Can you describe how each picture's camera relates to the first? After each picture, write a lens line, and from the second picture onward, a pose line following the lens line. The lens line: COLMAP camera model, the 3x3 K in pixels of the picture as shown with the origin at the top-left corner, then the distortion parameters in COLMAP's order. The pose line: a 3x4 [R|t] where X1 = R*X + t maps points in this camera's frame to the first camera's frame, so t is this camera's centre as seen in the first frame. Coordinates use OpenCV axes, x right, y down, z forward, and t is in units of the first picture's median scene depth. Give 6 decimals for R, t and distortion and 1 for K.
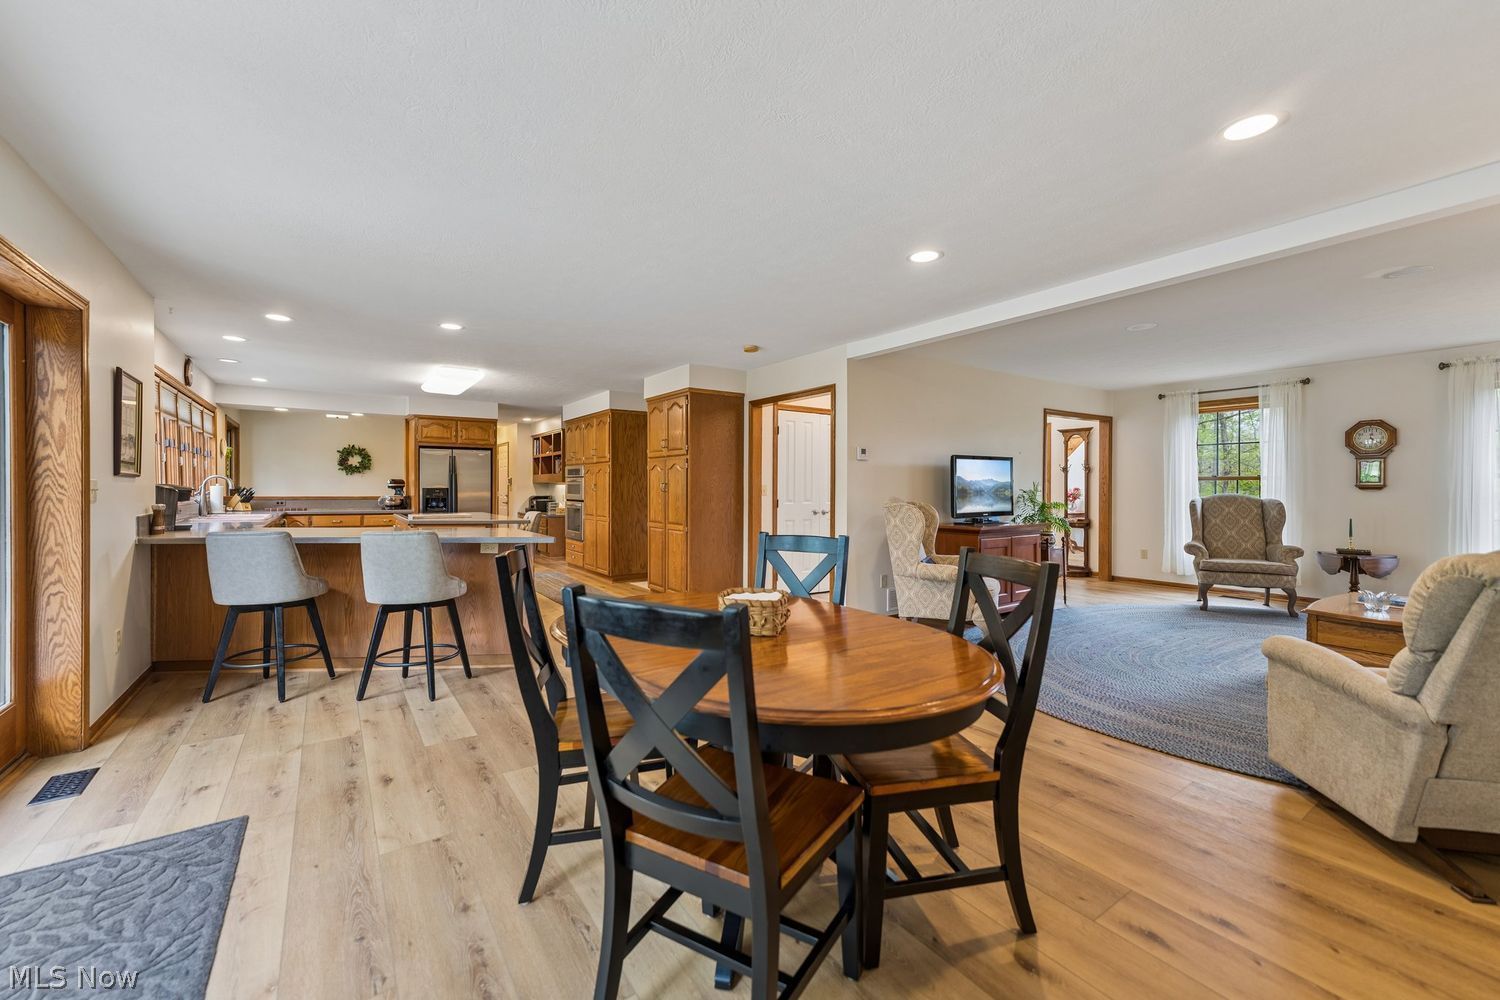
lens RADIAL K [[612.1, 0, 748.6], [0, 612.1, 488.2], [0, 0, 1]] dist [0.007790, 0.002498]
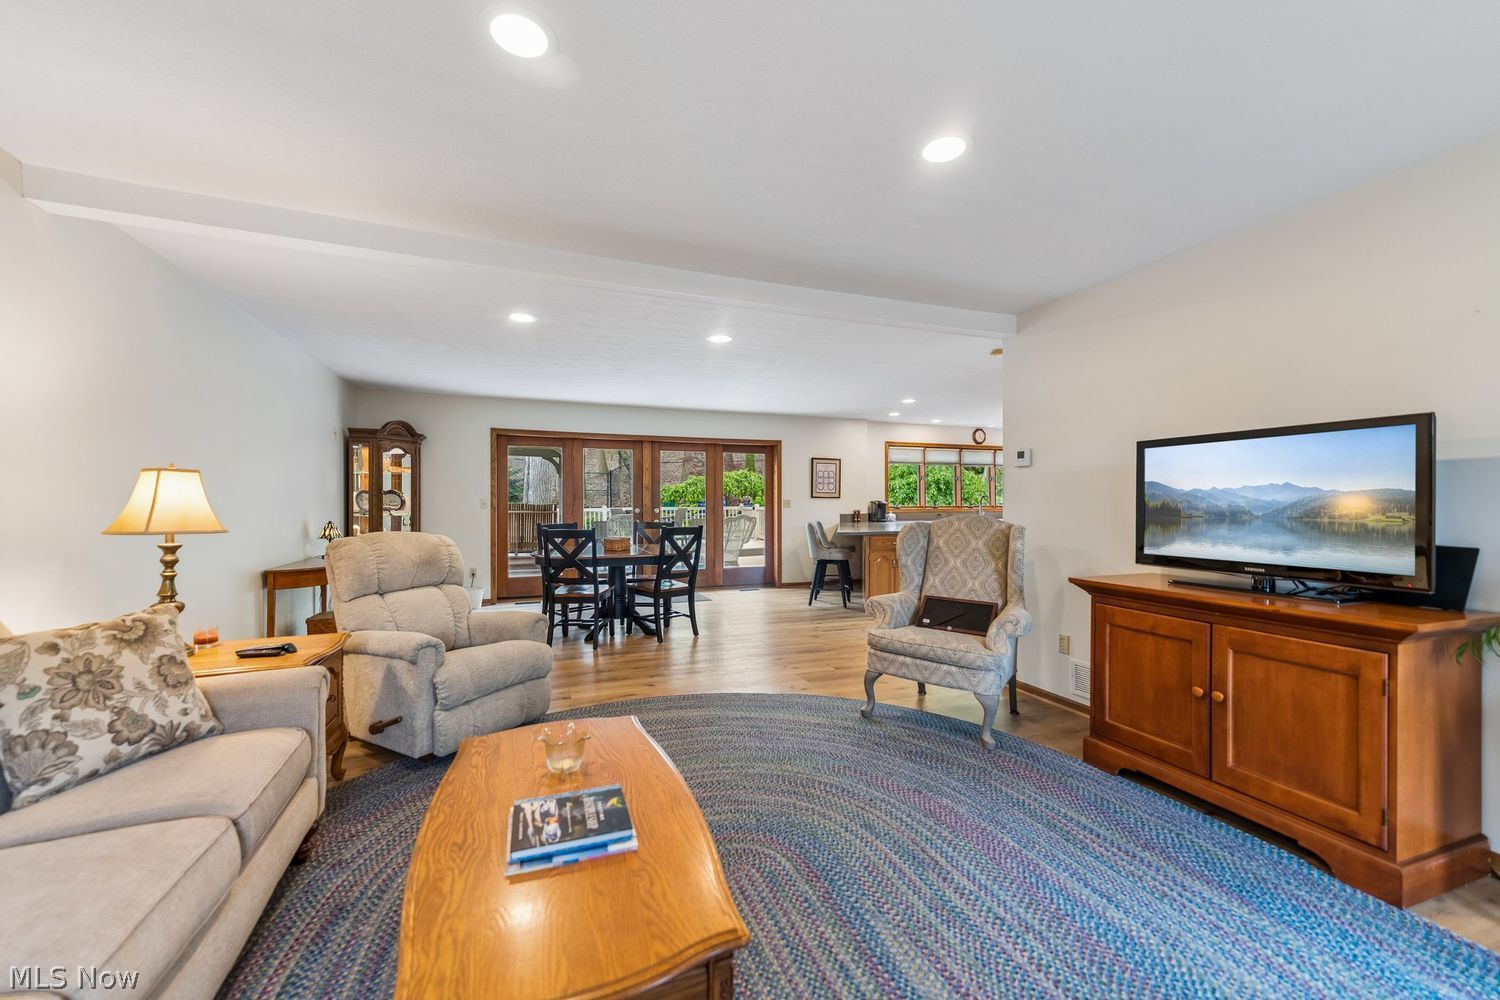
lens RADIAL K [[612.1, 0, 748.4], [0, 612.1, 500.8], [0, 0, 1]] dist [0.007790, 0.002498]
pose [[-0.238318, -0.002147, -0.971185, 0.630905], [-0.002162, 0.999996, -0.001680, -0.002159], [0.971185, 0.001700, -0.238322, 0.540382]]
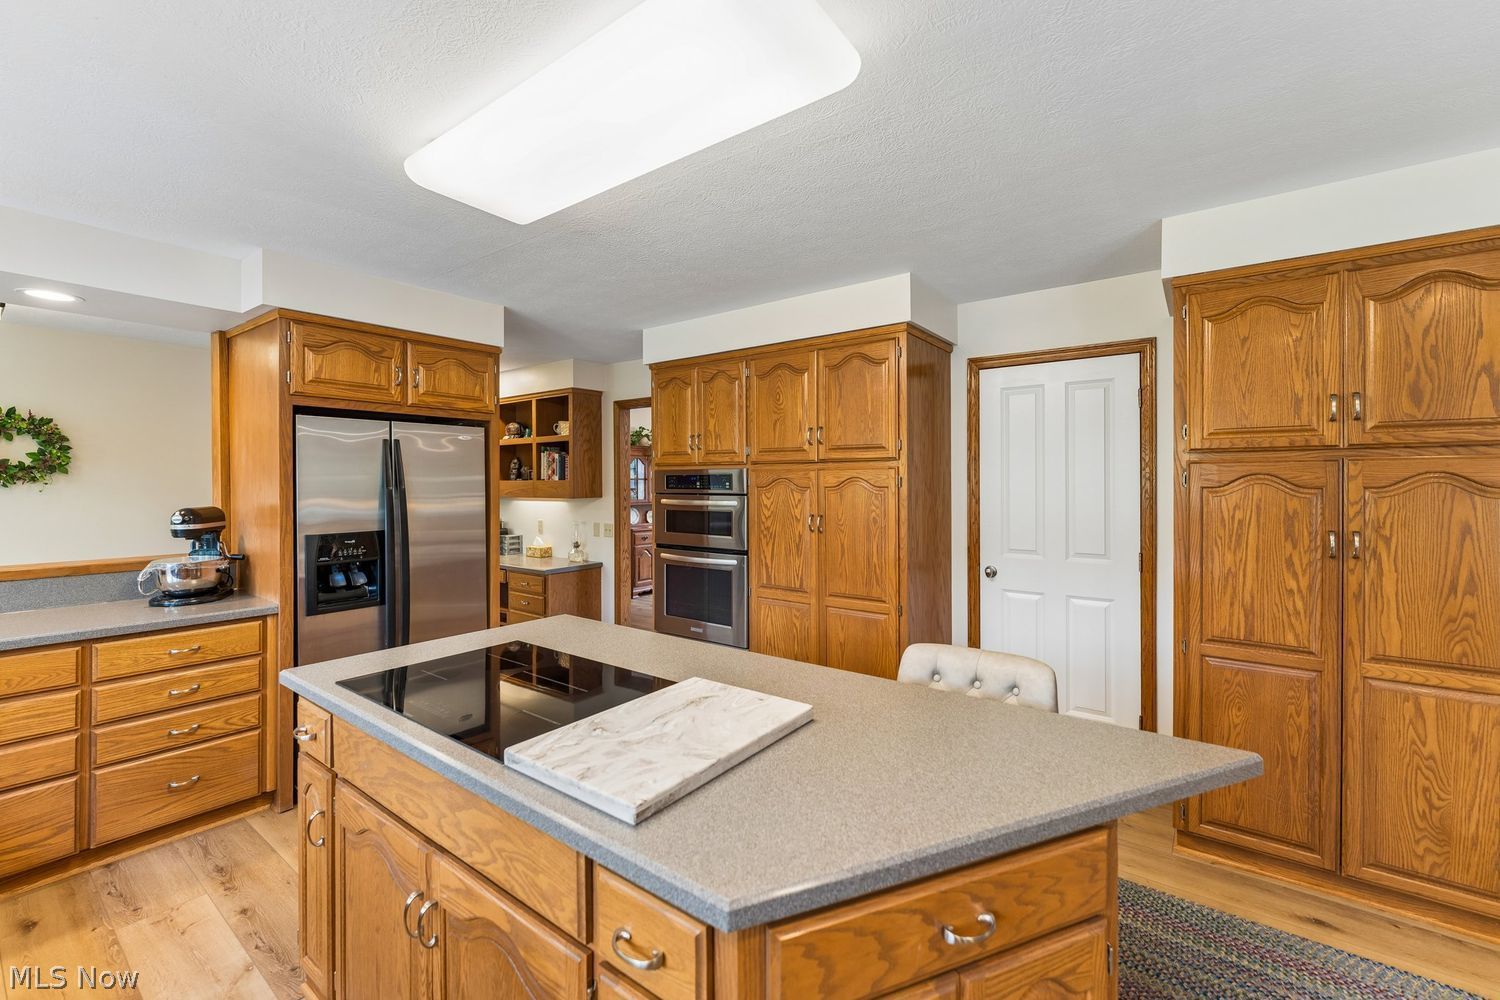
lens RADIAL K [[612.1, 0, 749.3], [0, 612.1, 488.9], [0, 0, 1]] dist [0.007790, 0.002498]
pose [[0.952067, -0.005299, 0.305844, -0.399687], [0.003491, 0.999973, 0.006457, -0.025857], [-0.305870, -0.005079, 0.952060, 0.605977]]
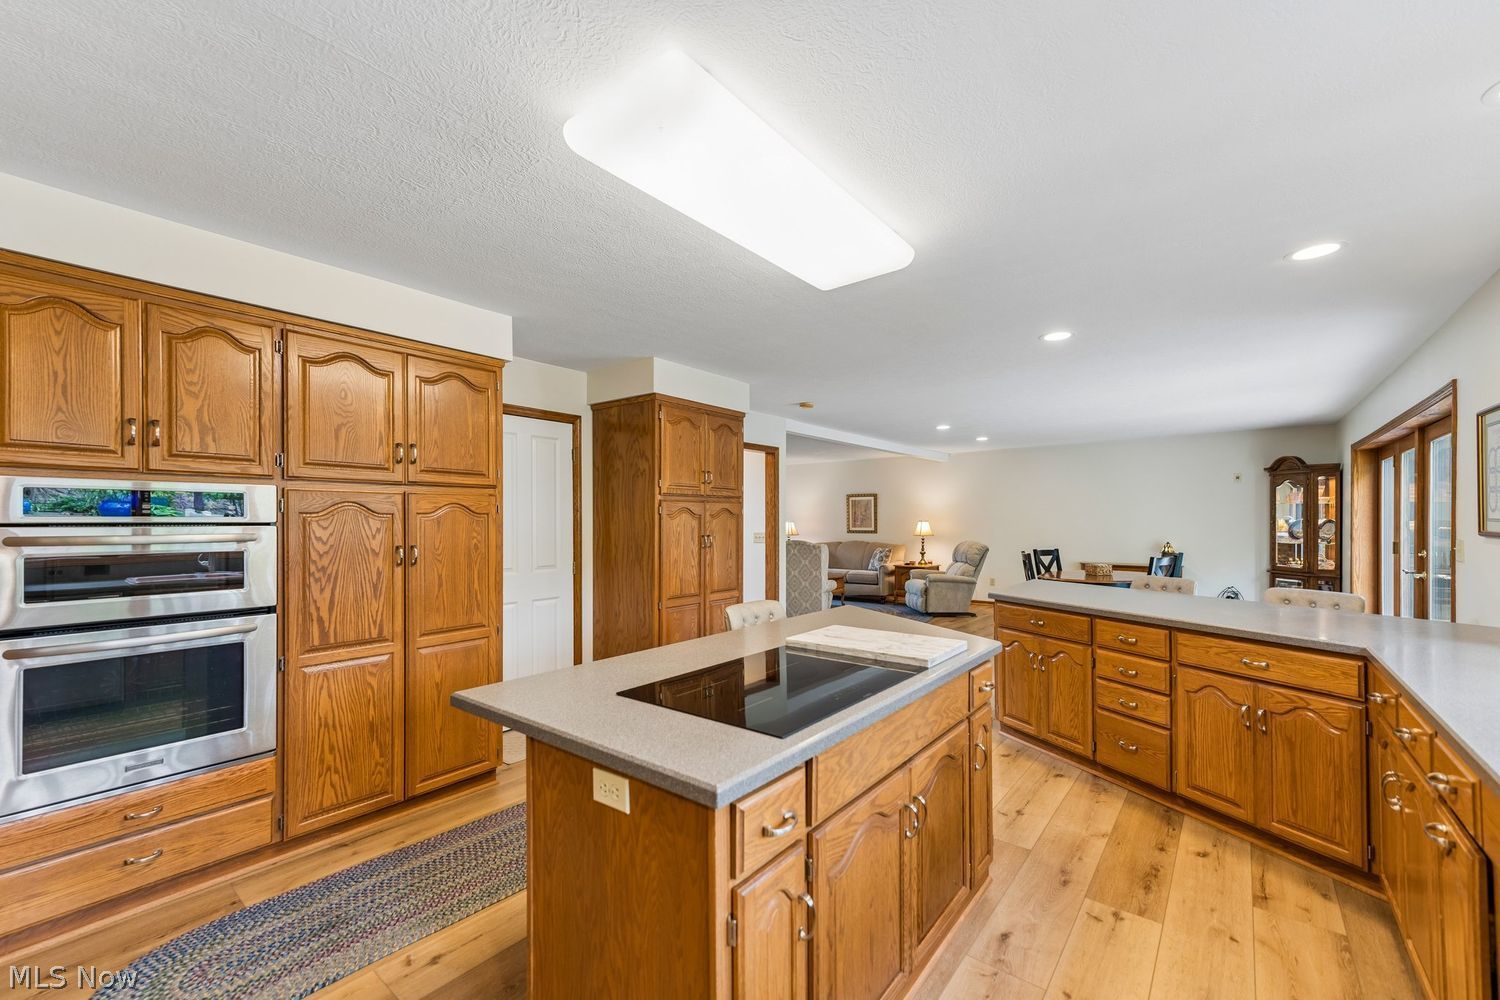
lens RADIAL K [[612.1, 0, 733.5], [0, 612.1, 513.8], [0, 0, 1]] dist [0.007790, 0.002498]
pose [[-0.254543, 0.009930, 0.967010, -0.608443], [0.004702, 0.999948, -0.009031, -0.020141], [-0.967050, 0.002248, -0.254577, 0.874931]]
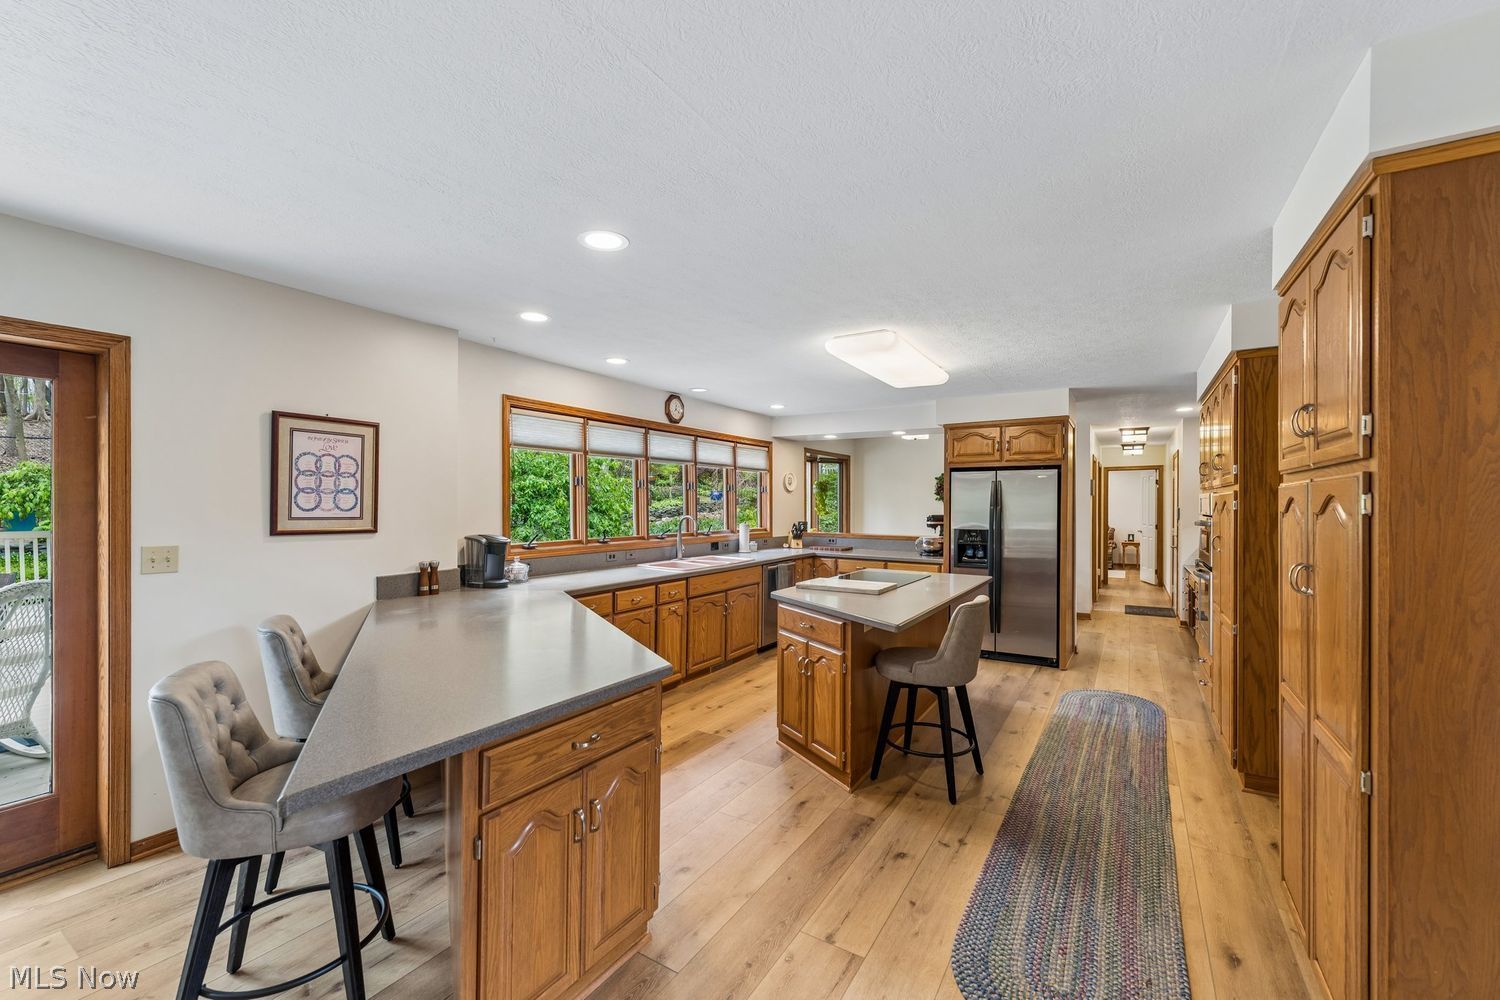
lens RADIAL K [[612.1, 0, 747.6], [0, 612.1, 506.9], [0, 0, 1]] dist [0.007790, 0.002498]
pose [[0.388279, 0.003532, -0.921535, 0.018073], [-0.002241, 0.999993, 0.002889, -0.026267], [0.921539, 0.000943, 0.388284, 0.507792]]
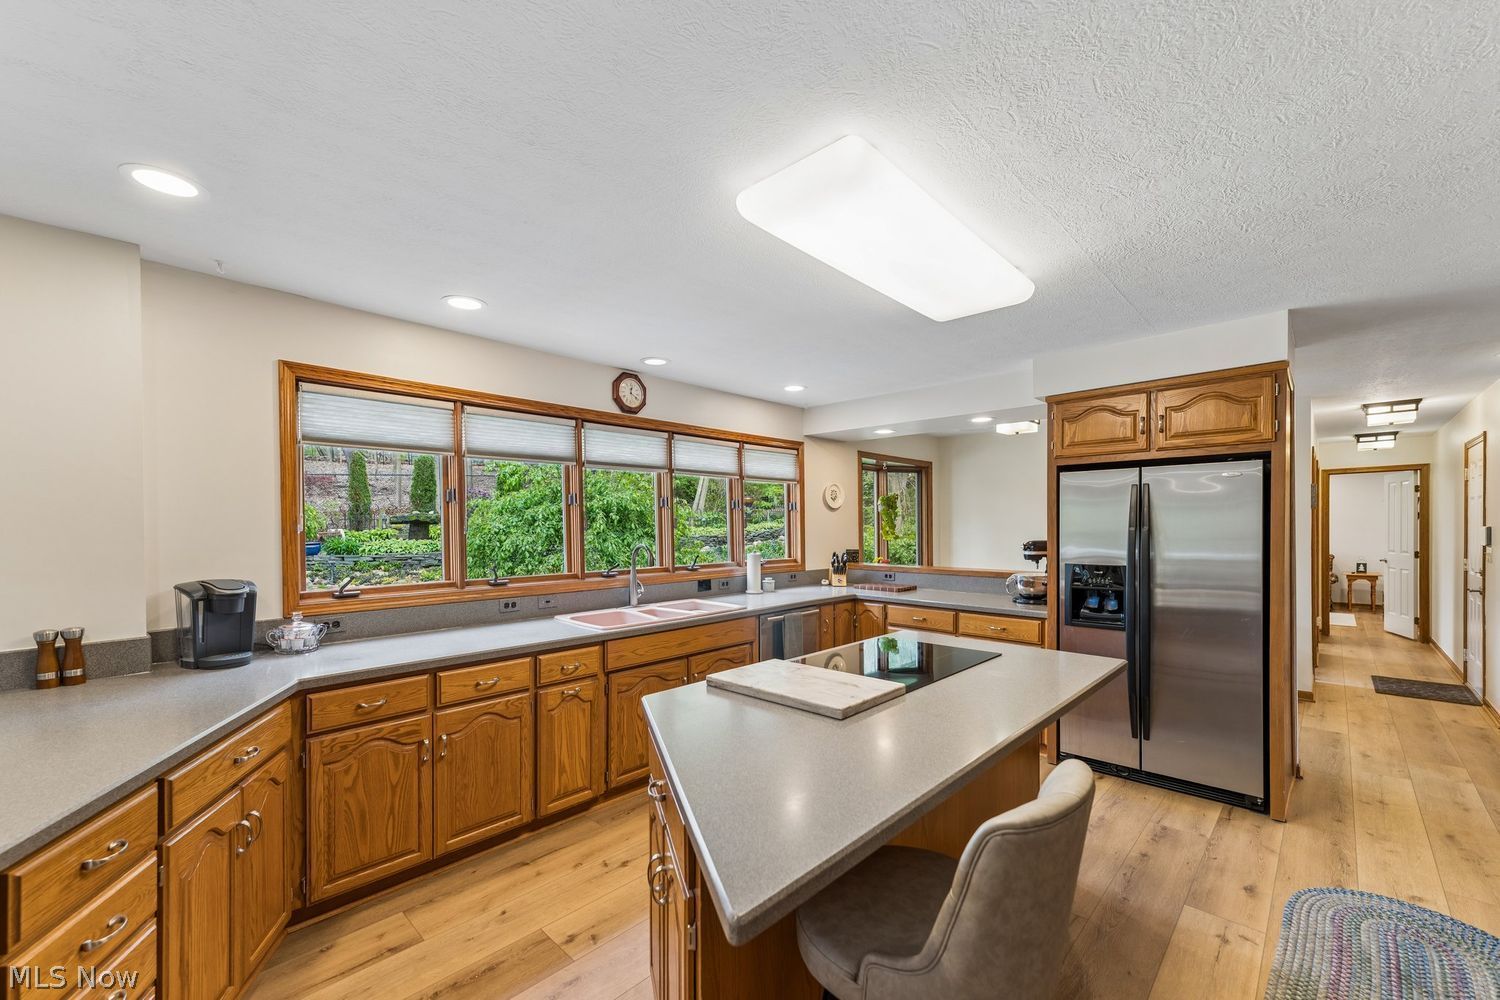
lens RADIAL K [[612.1, 0, 734.3], [0, 612.1, 530.0], [0, 0, 1]] dist [0.007790, 0.002498]
pose [[0.182610, 0.002026, -0.983183, -0.146993], [0.006320, 0.999975, 0.003234, -0.026497], [0.983165, -0.006804, 0.182593, 0.683305]]
